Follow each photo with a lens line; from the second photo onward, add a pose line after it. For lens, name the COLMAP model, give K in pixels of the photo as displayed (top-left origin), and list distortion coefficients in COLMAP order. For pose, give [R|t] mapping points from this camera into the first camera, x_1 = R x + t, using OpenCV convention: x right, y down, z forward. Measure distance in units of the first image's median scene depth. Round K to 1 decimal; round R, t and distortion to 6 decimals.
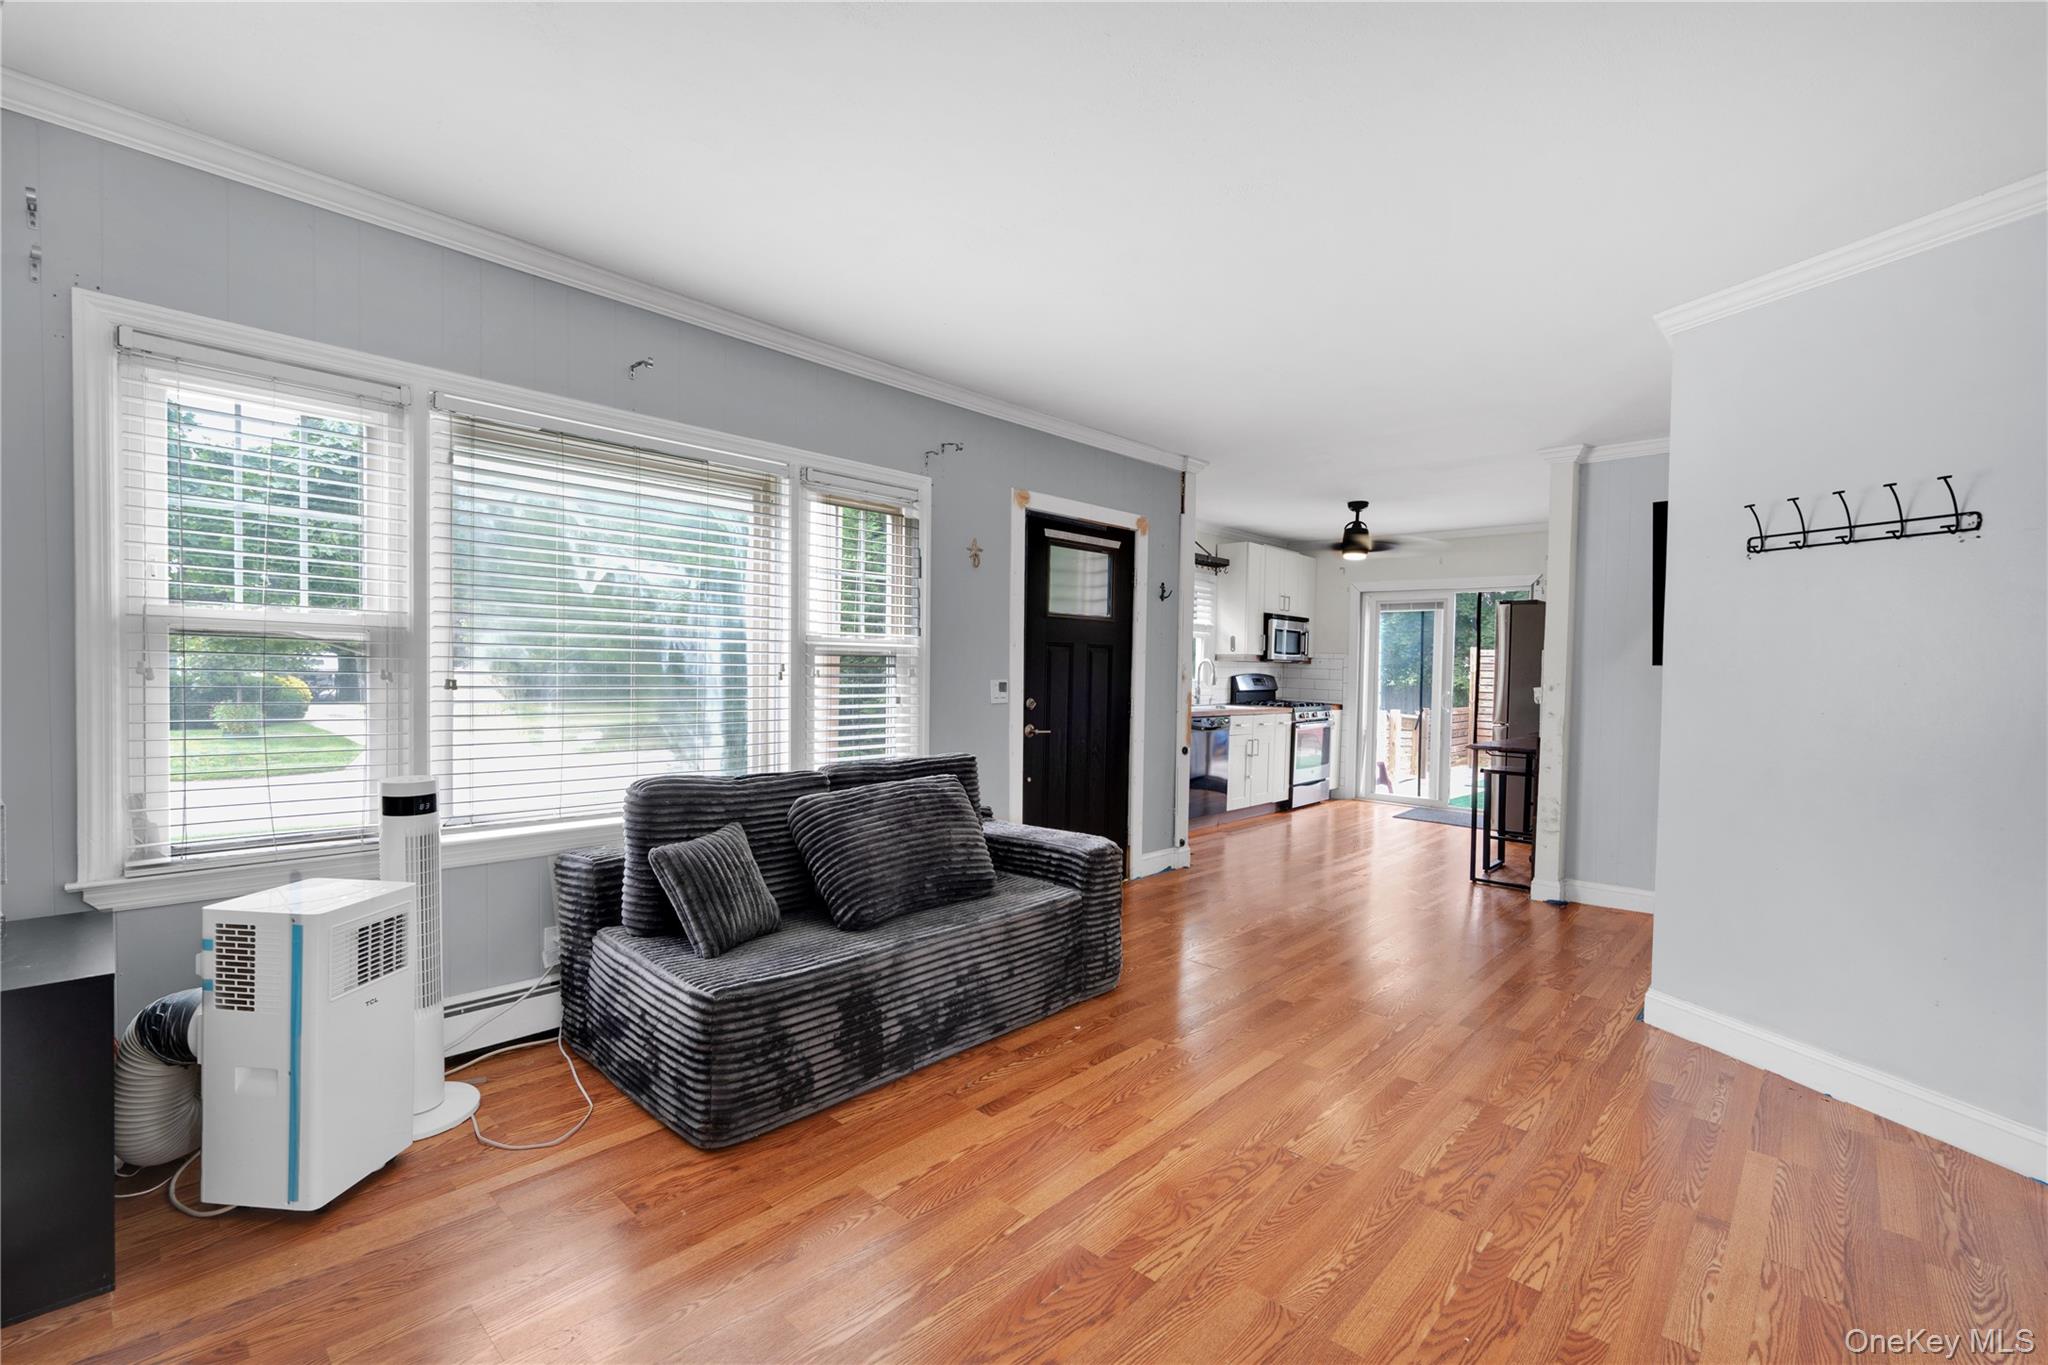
lens RADIAL K [[895.2, 0, 1024.1], [0, 895.2, 678.7], [0, 0, 1]] dist [-0.002497, -0.000100]
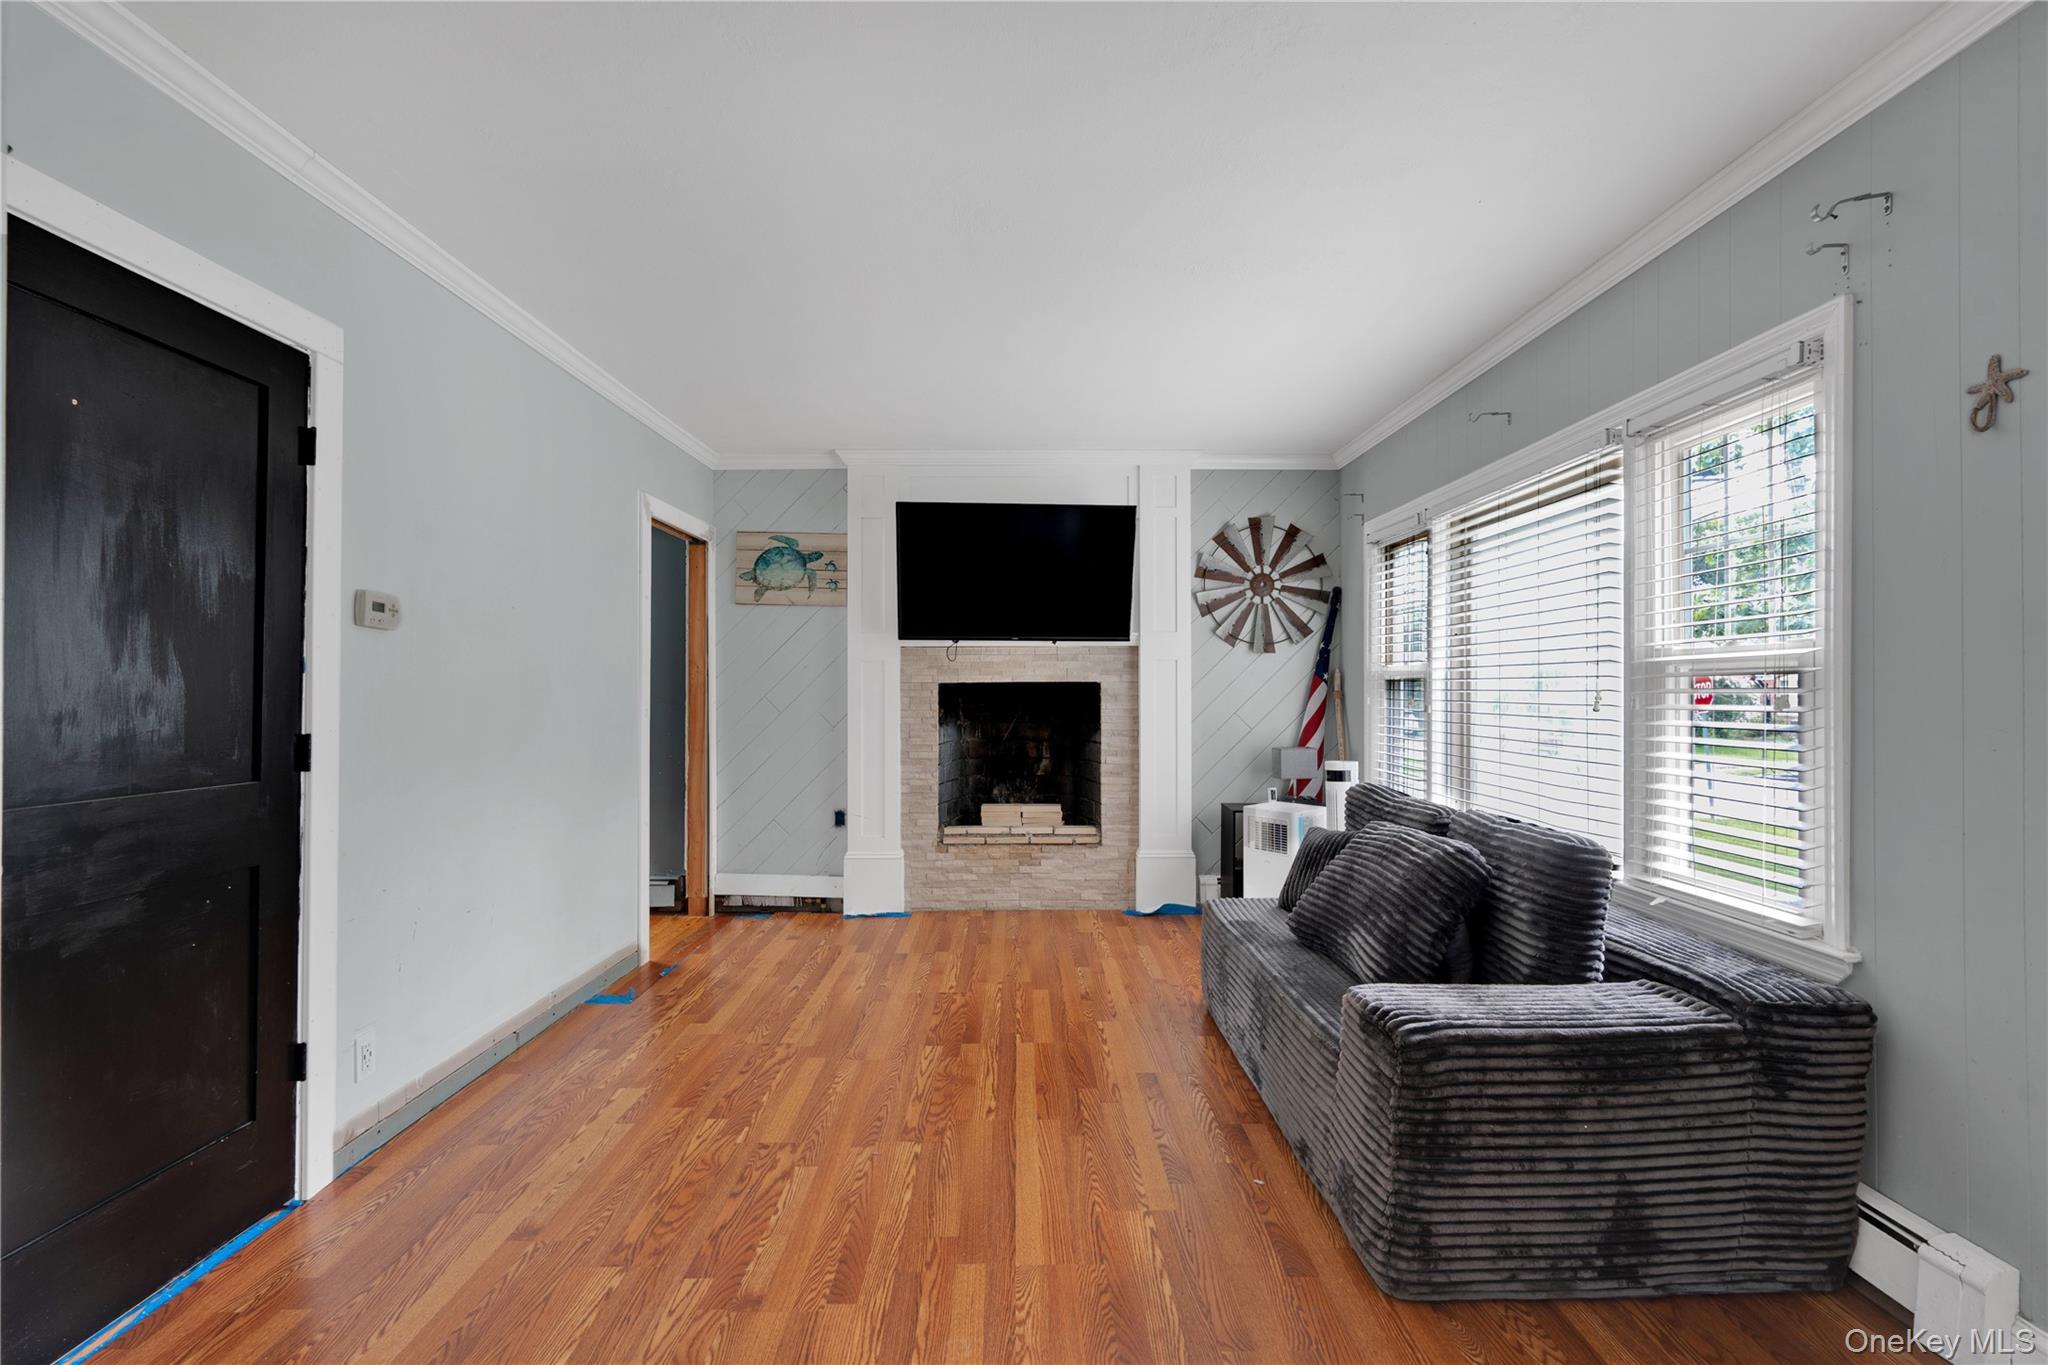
lens RADIAL K [[895.2, 0, 1032.3], [0, 895.2, 686.1], [0, 0, 1]] dist [-0.002497, -0.000100]
pose [[-0.724108, -0.020101, -0.689394, 3.418333], [-0.022222, 0.999736, -0.005809, -0.033147], [0.689329, 0.011113, -0.724363, 6.787021]]
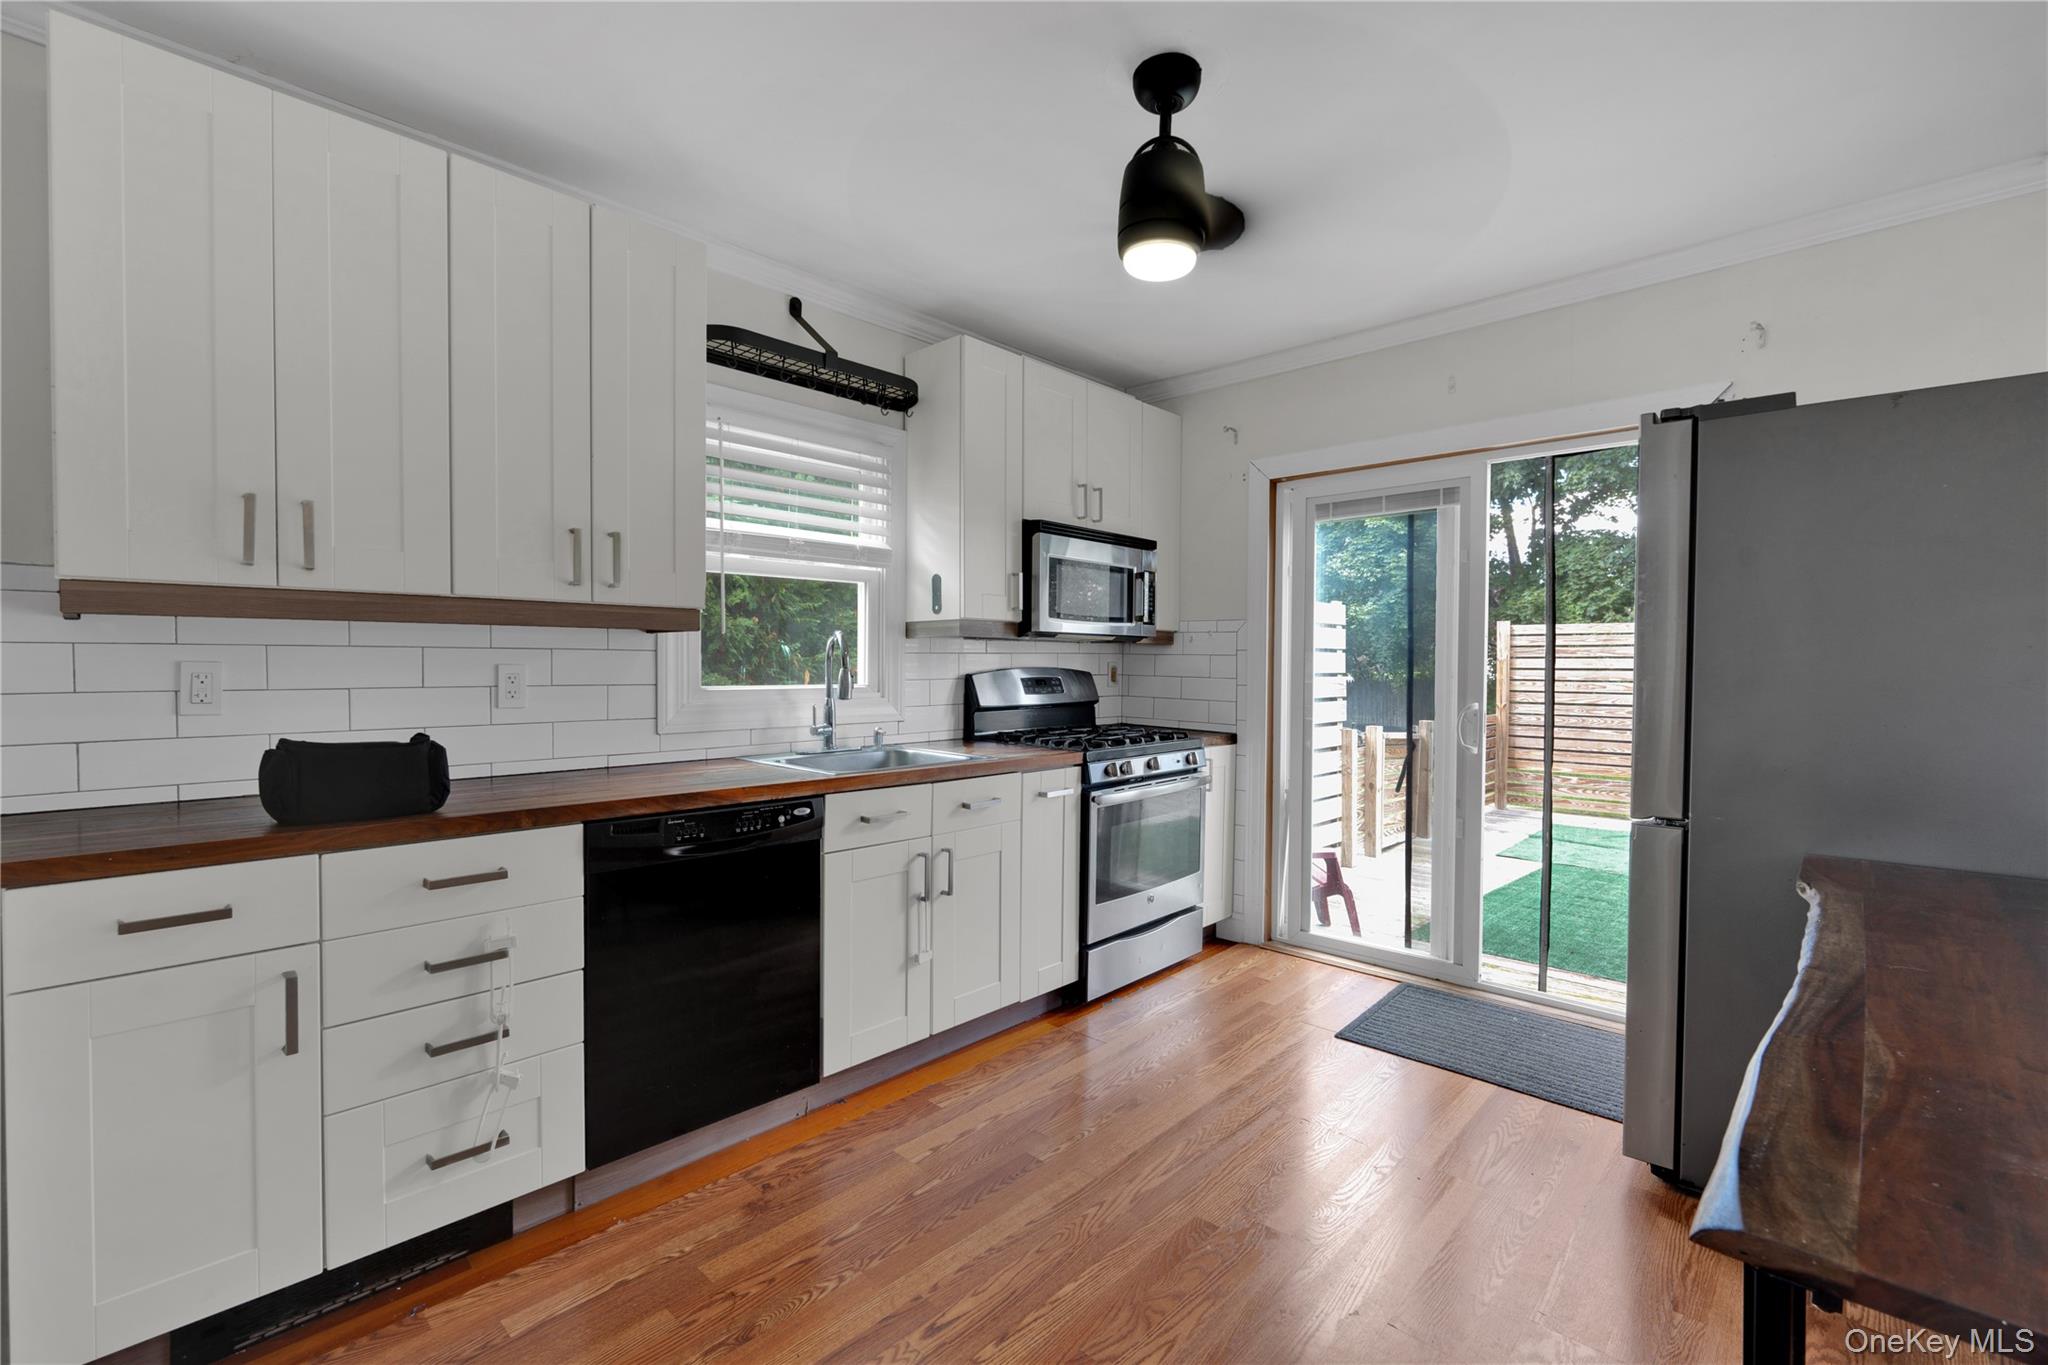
lens RADIAL K [[895.2, 0, 1028.6], [0, 895.2, 679.5], [0, 0, 1]] dist [-0.002497, -0.000100]
pose [[0.999910, -0.012839, -0.003762, 0.258108], [0.012872, 0.999879, 0.008758, -0.003368], [0.003650, -0.008806, 0.999955, 0.560064]]
